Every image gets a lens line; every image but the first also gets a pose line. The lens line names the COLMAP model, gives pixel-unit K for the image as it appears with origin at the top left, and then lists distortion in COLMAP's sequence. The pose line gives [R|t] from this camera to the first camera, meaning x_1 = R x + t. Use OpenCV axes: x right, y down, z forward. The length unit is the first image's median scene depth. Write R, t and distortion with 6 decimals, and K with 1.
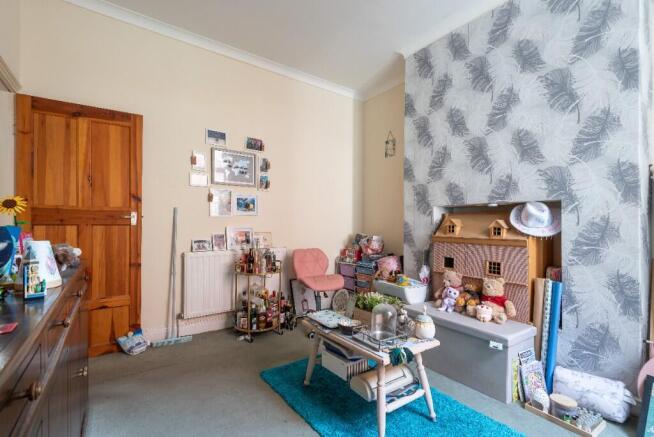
lens RADIAL K [[294.0, 0, 340.9], [0, 294.0, 221.3], [0, 0, 1]] dist [0.018510, -0.008724]
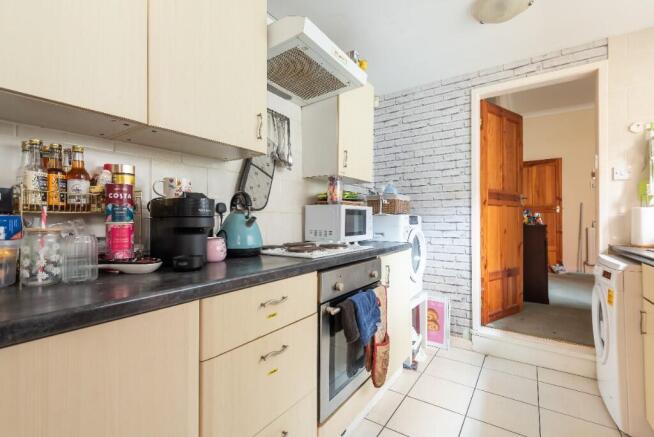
lens RADIAL K [[294.0, 0, 323.1], [0, 294.0, 217.9], [0, 0, 1]] dist [0.018510, -0.008724]
pose [[0.299239, -0.006153, -0.954158, 0.755301], [0.012931, 0.999914, -0.002393, 0.033881], [0.954091, -0.011623, 0.299292, -1.142274]]
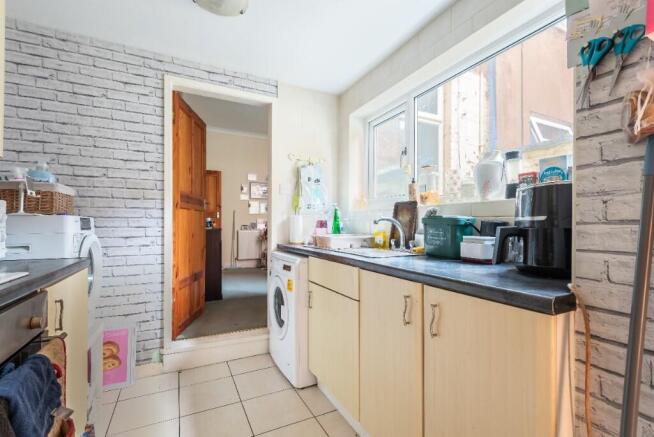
lens RADIAL K [[294.0, 0, 333.0], [0, 294.0, 224.6], [0, 0, 1]] dist [0.018510, -0.008724]
pose [[0.982357, 0.003530, -0.186983, 0.633960], [-0.001004, 0.999907, 0.013605, 0.034115], [0.187014, -0.013177, 0.982269, -1.131728]]
